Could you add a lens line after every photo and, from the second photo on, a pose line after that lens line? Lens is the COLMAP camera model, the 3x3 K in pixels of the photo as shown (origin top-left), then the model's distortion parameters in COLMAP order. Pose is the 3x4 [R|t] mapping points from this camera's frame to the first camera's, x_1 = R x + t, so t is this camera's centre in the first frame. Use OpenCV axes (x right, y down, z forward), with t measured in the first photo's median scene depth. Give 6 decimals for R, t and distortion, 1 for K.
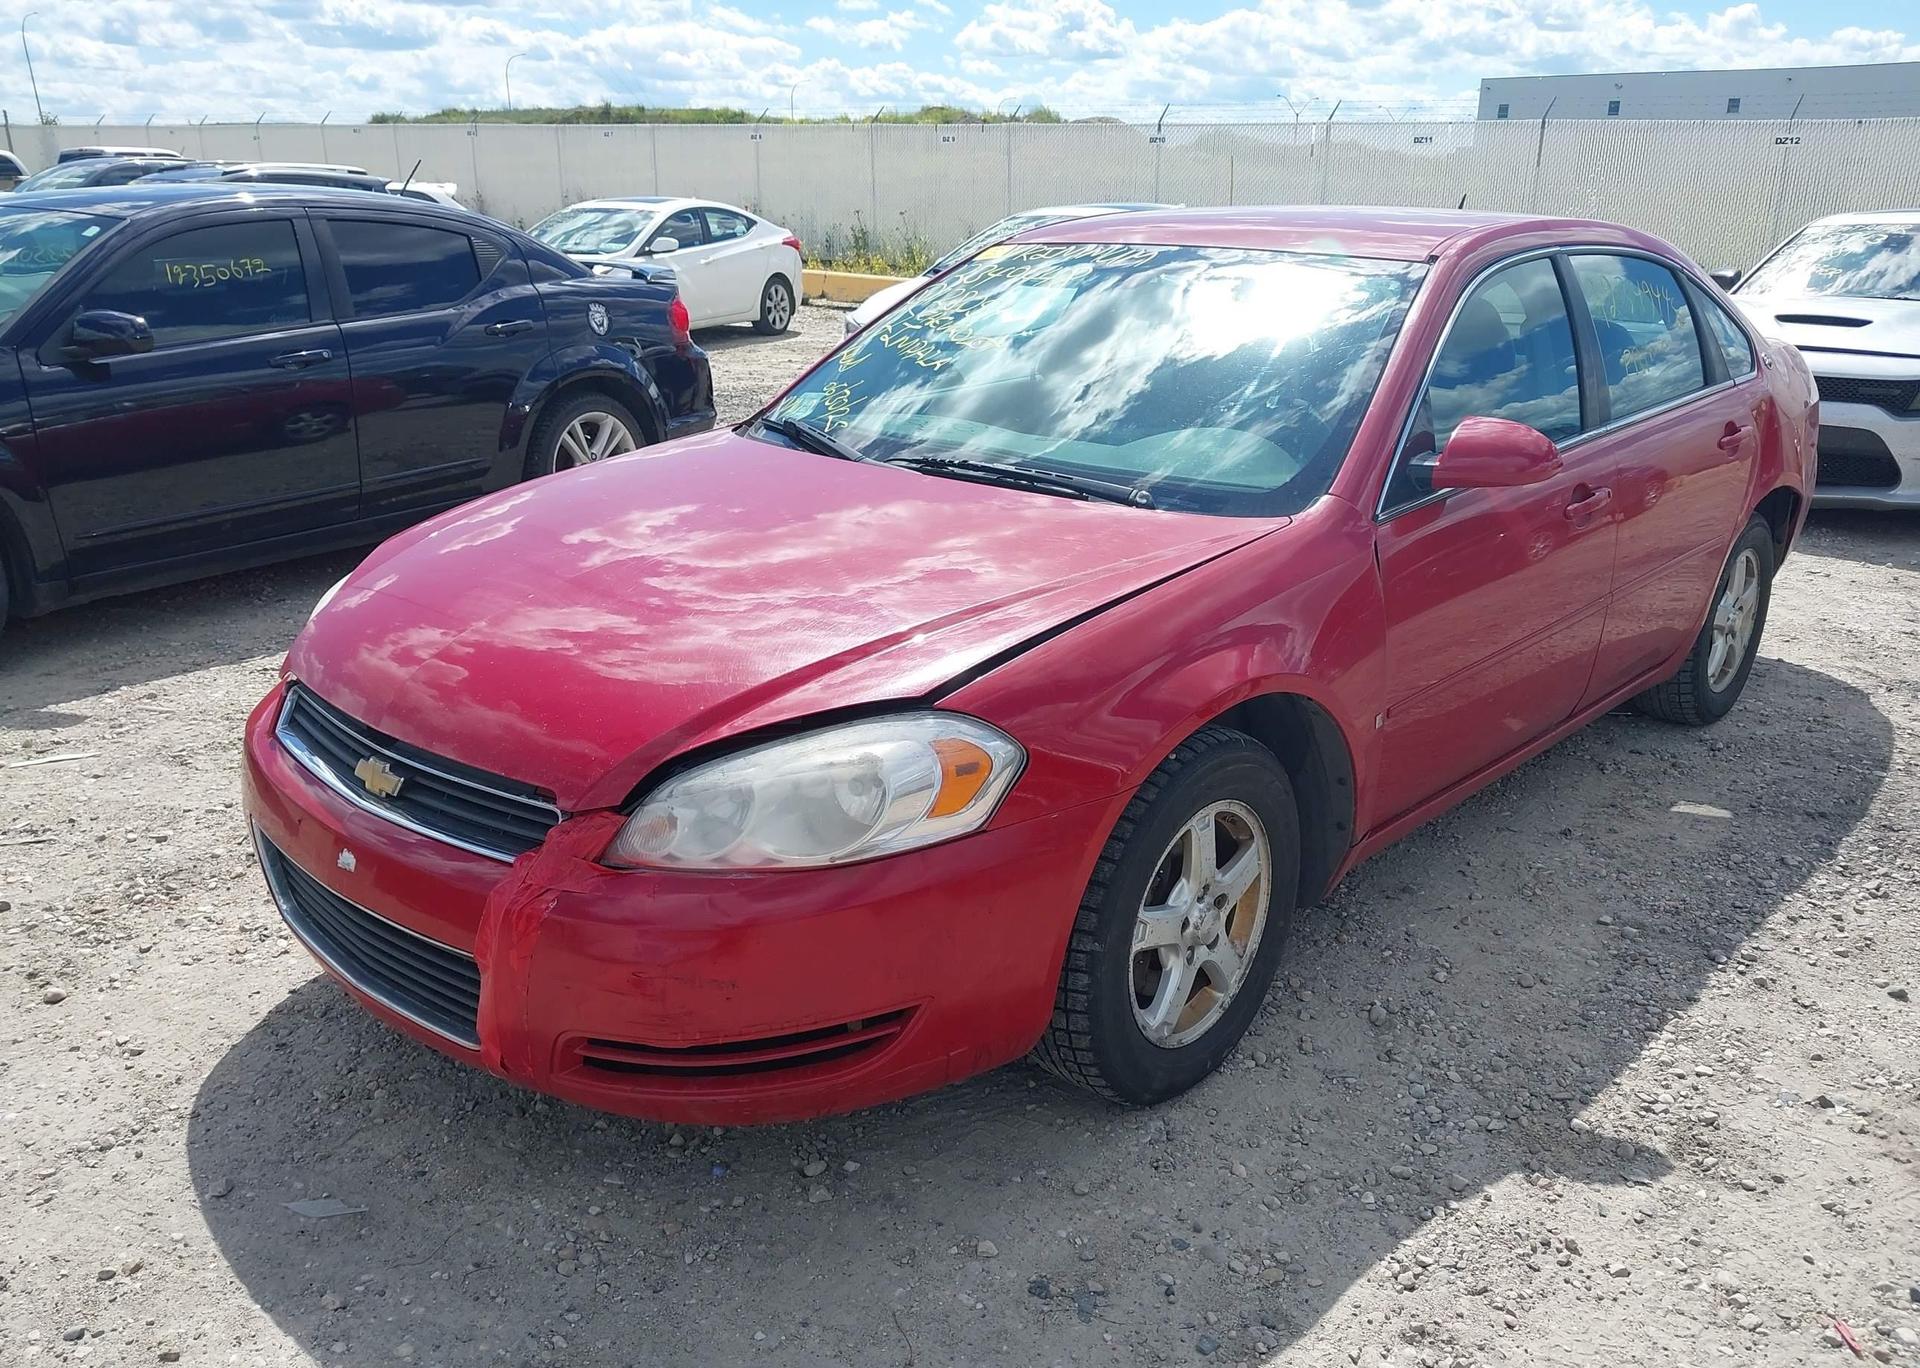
lens RADIAL K [[1568.6, 0, 966.9], [0, 1568.6, 692.2], [0, 0, 1]] dist [-0.012631, 0.022680]
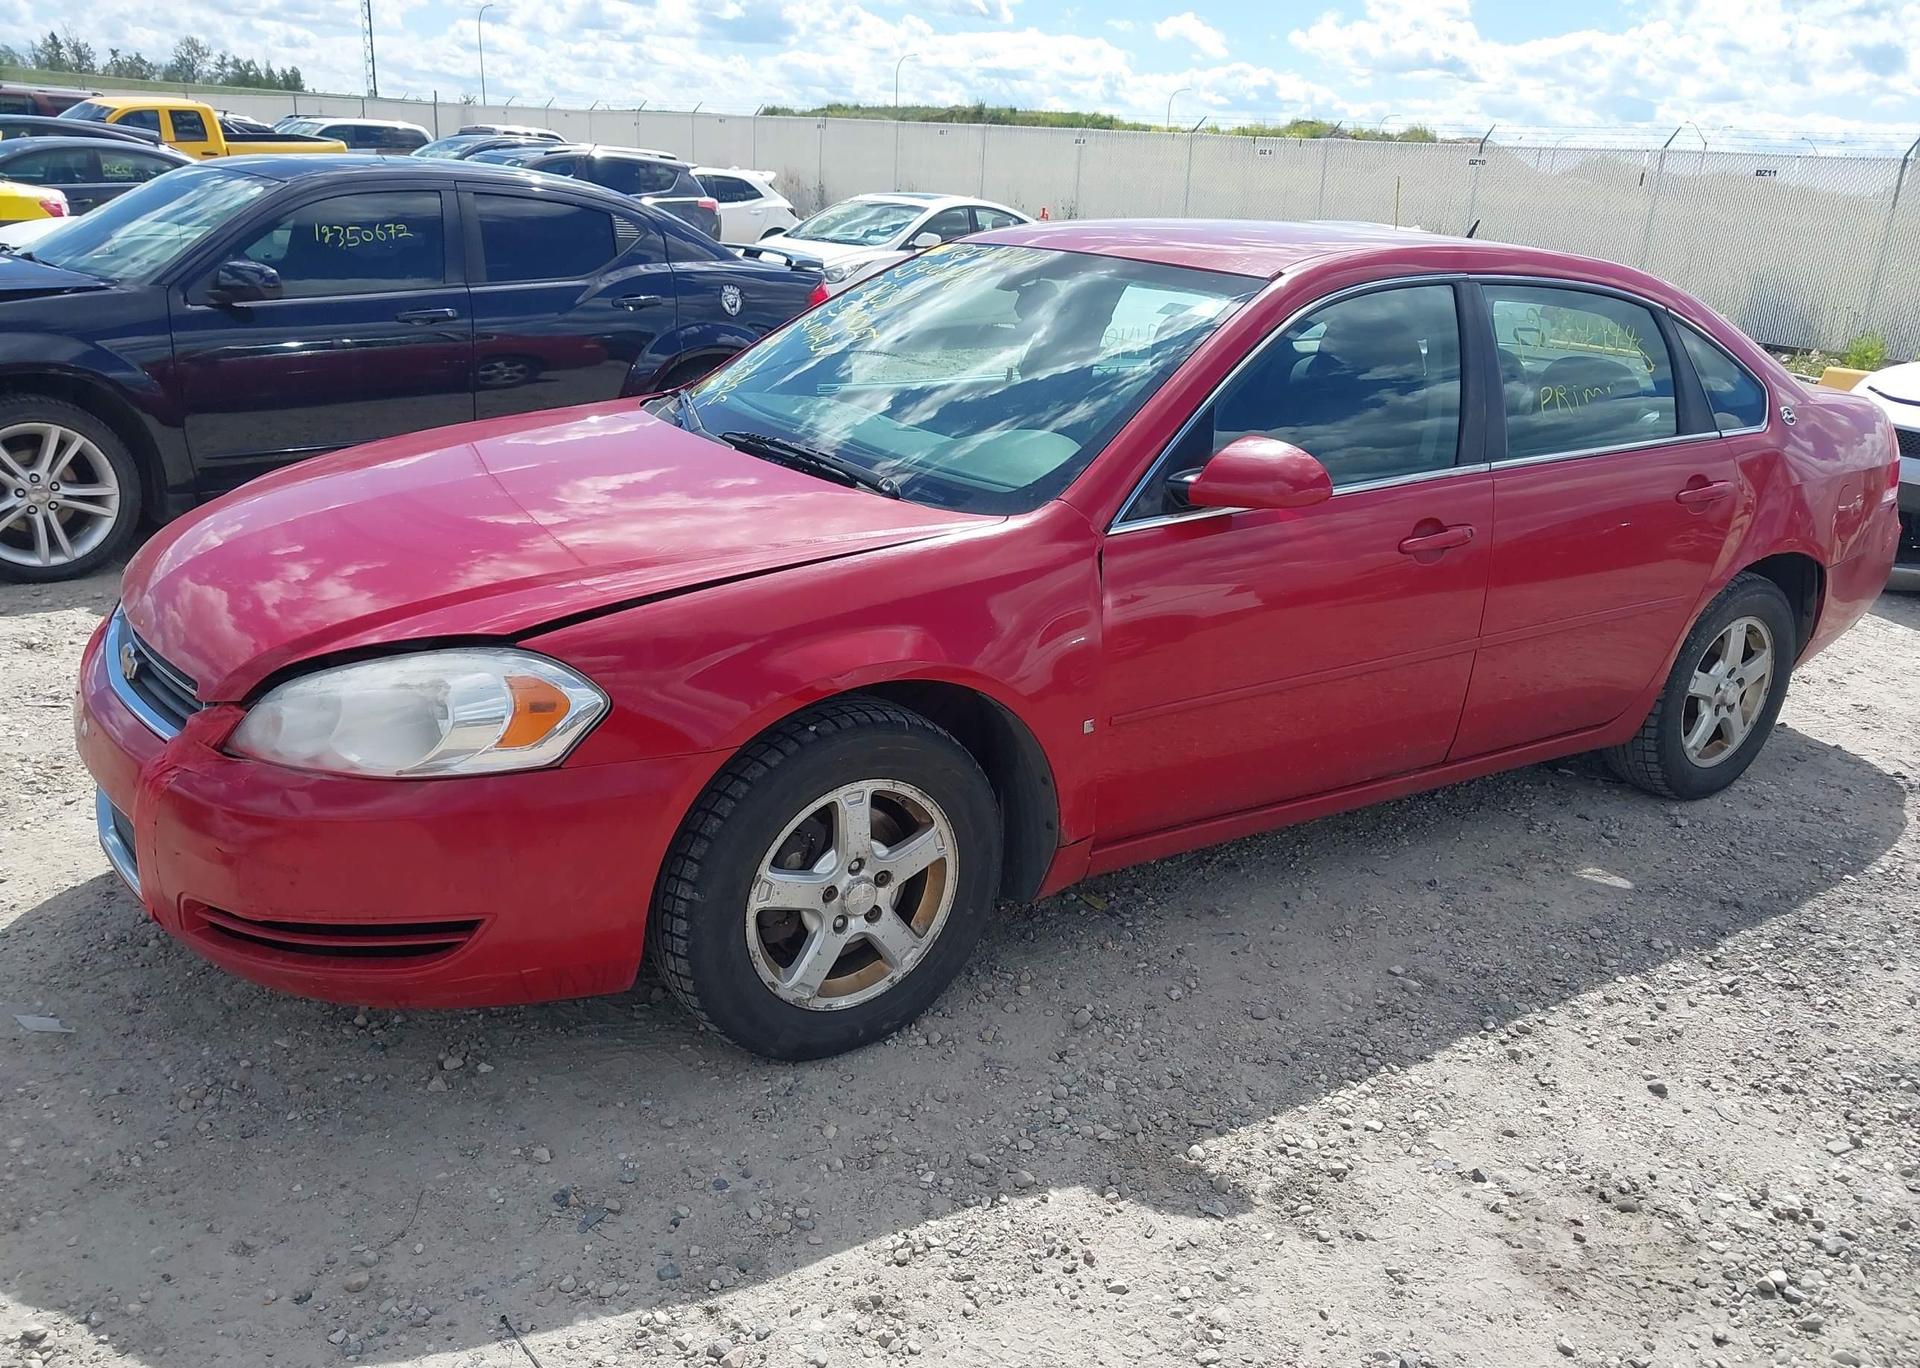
lens RADIAL K [[1568.6, 0, 972.6], [0, 1568.6, 686.2], [0, 0, 1]] dist [-0.012631, 0.022680]
pose [[0.972315, 0.112681, -0.204710, 0.399711], [-0.114270, 0.993441, 0.004082, -0.002702], [0.203828, 0.019423, 0.978814, 0.000071]]
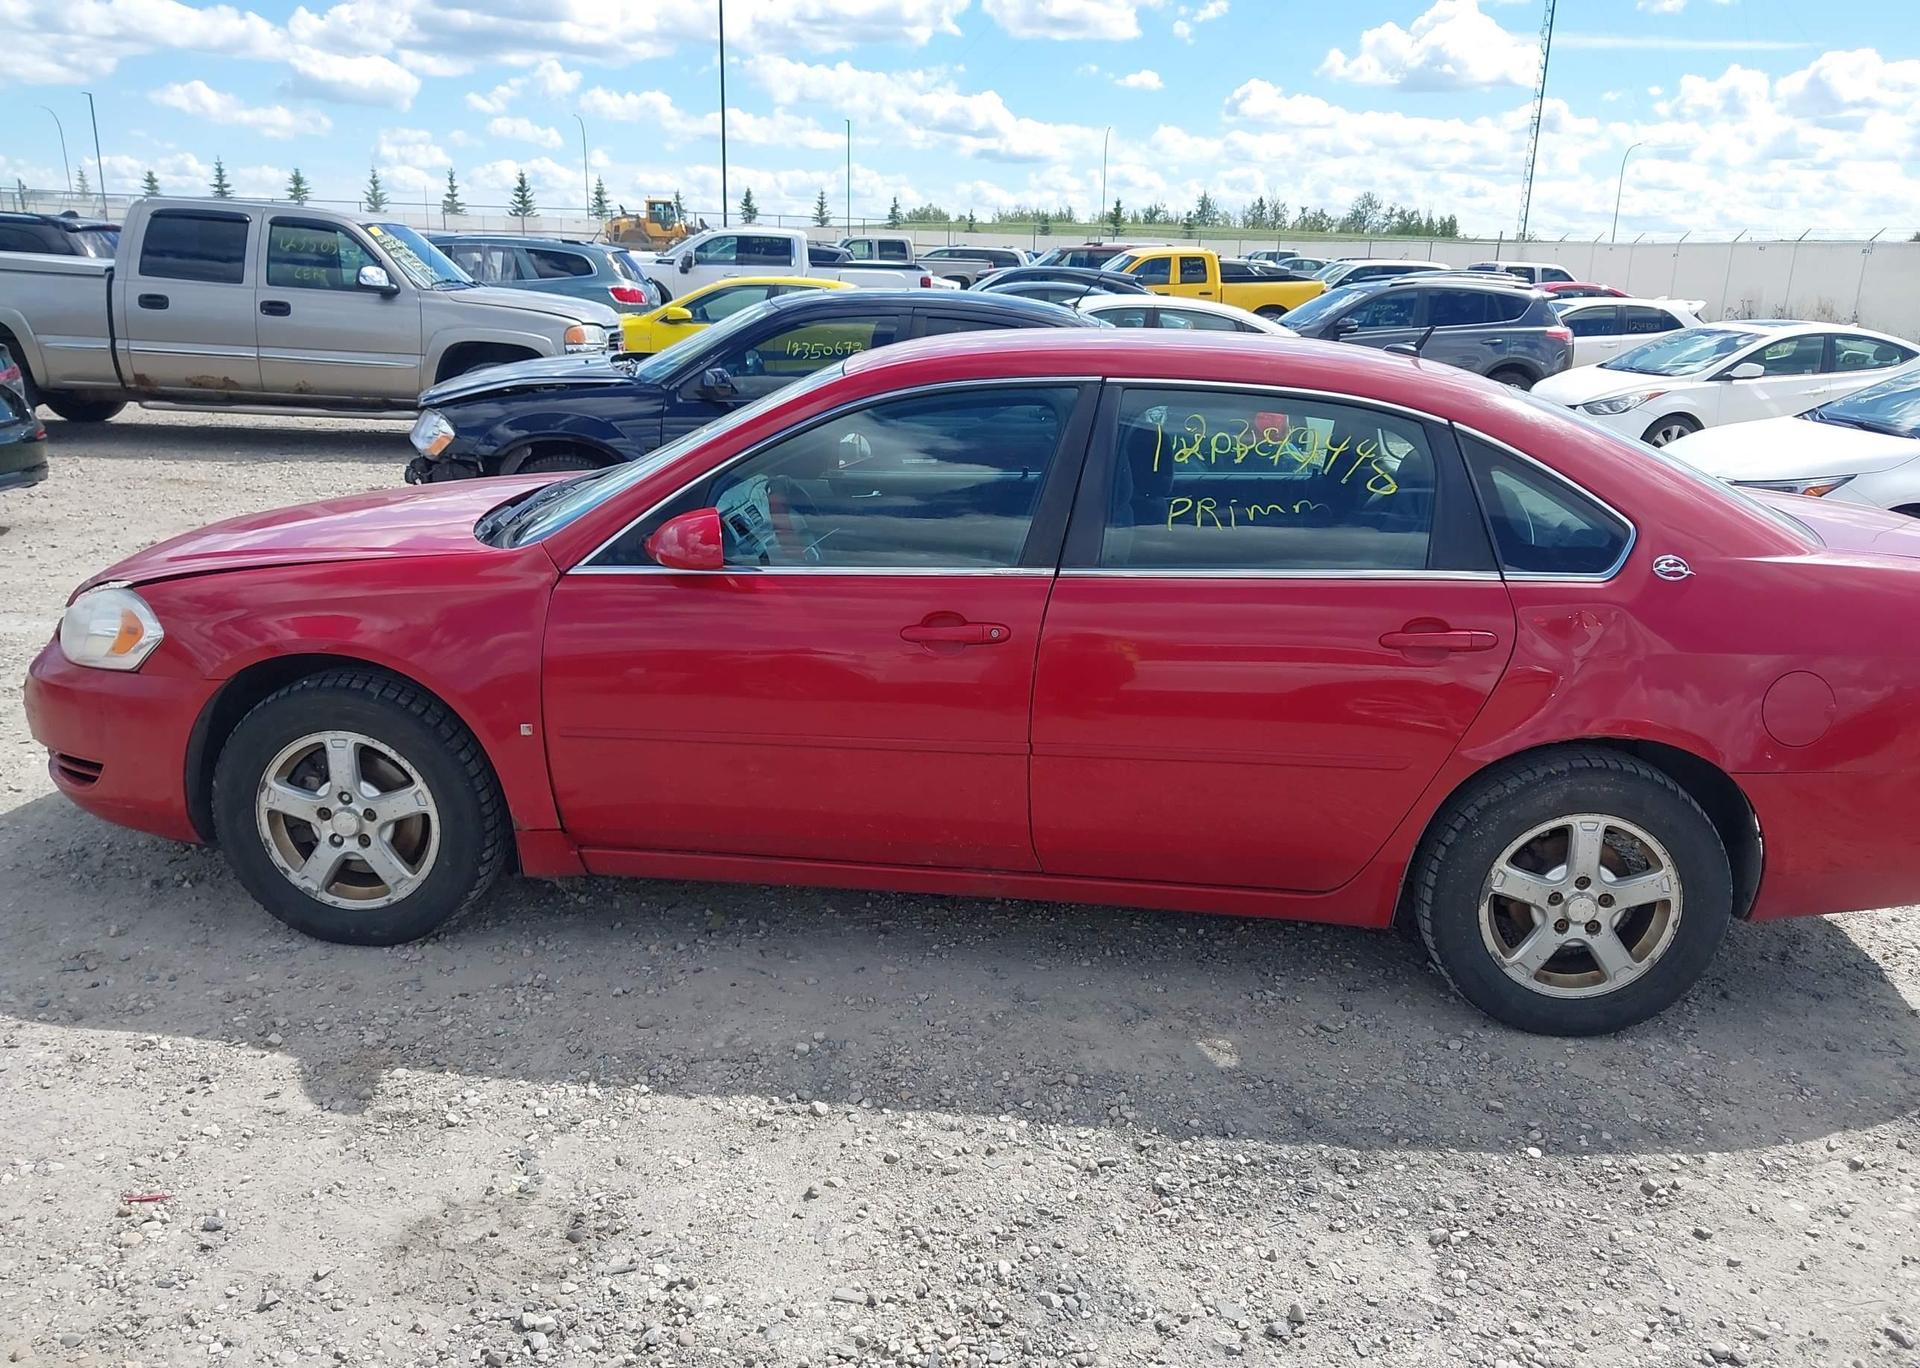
lens RADIAL K [[1568.6, 0, 975.9], [0, 1568.6, 684.9], [0, 0, 1]] dist [-0.012631, 0.022680]
pose [[0.600626, 0.217331, -0.769426, 1.415109], [-0.272151, 0.960454, 0.058844, -0.183075], [0.751786, 0.174056, 0.636020, 0.494378]]
